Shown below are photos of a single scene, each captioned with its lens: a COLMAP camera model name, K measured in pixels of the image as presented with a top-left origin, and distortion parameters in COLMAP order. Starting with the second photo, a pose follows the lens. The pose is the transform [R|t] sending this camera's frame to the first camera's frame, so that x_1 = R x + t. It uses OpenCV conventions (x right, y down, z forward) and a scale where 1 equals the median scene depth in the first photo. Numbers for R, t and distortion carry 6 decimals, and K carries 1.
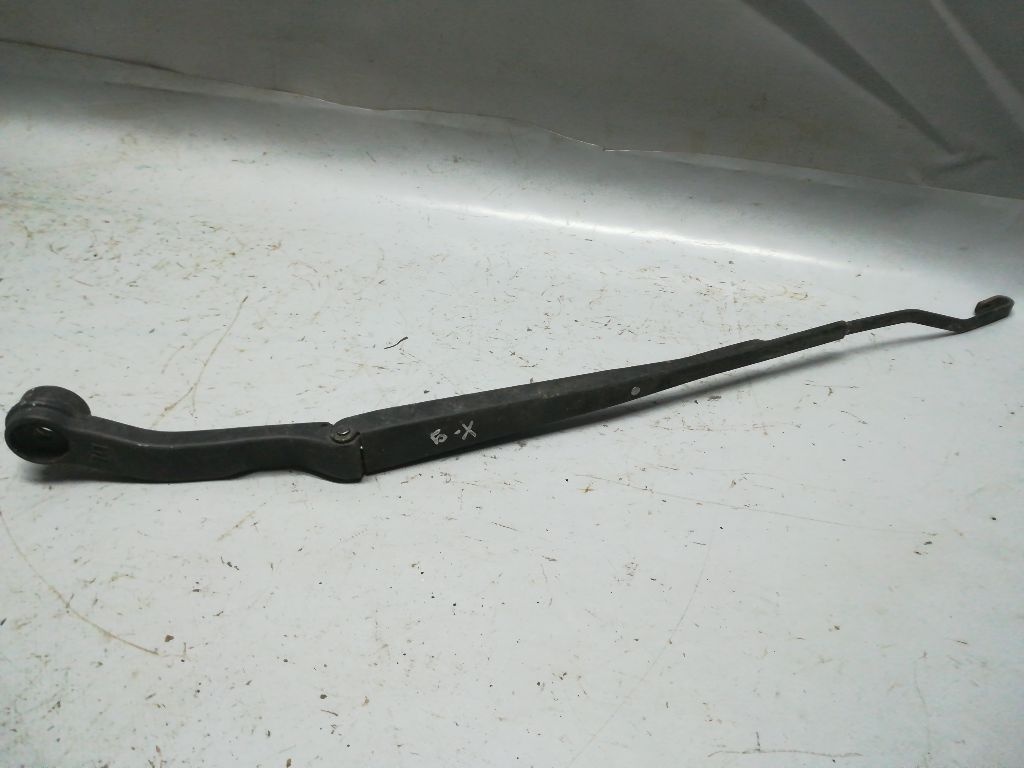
lens RADIAL K [[803.6, 0, 508.3], [0, 803.6, 368.7], [0, 0, 1]] dist [0.067746, -0.088976]
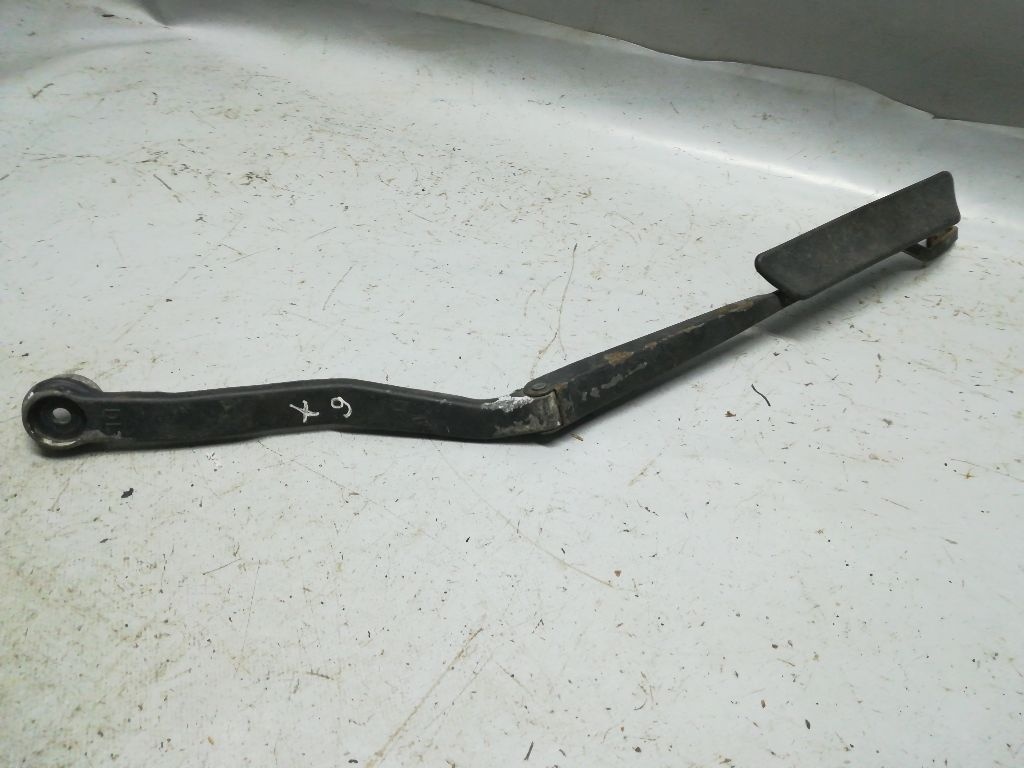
lens RADIAL K [[782.6, 0, 512.0], [0, 782.6, 384.0], [0, 0, 1]] dist [0.085634, -0.113471]
pose [[0.991812, 0.102516, -0.076153, -0.297193], [-0.093583, 0.989199, 0.112818, -0.017239], [0.086896, -0.104767, 0.990693, -0.026015]]
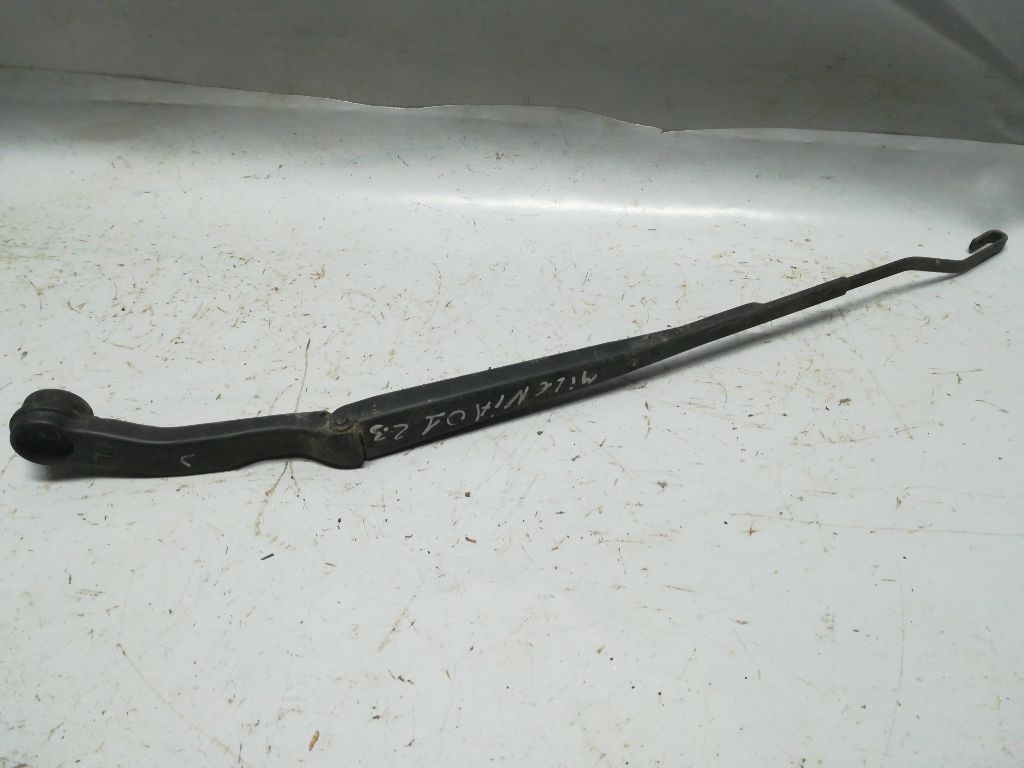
lens RADIAL K [[803.6, 0, 508.3], [0, 803.6, 368.7], [0, 0, 1]] dist [0.067746, -0.088976]
pose [[0.990940, -0.118687, 0.062855, -0.155782], [0.113118, 0.989872, 0.085777, -0.105884], [-0.072399, -0.077890, 0.994330, 0.078525]]
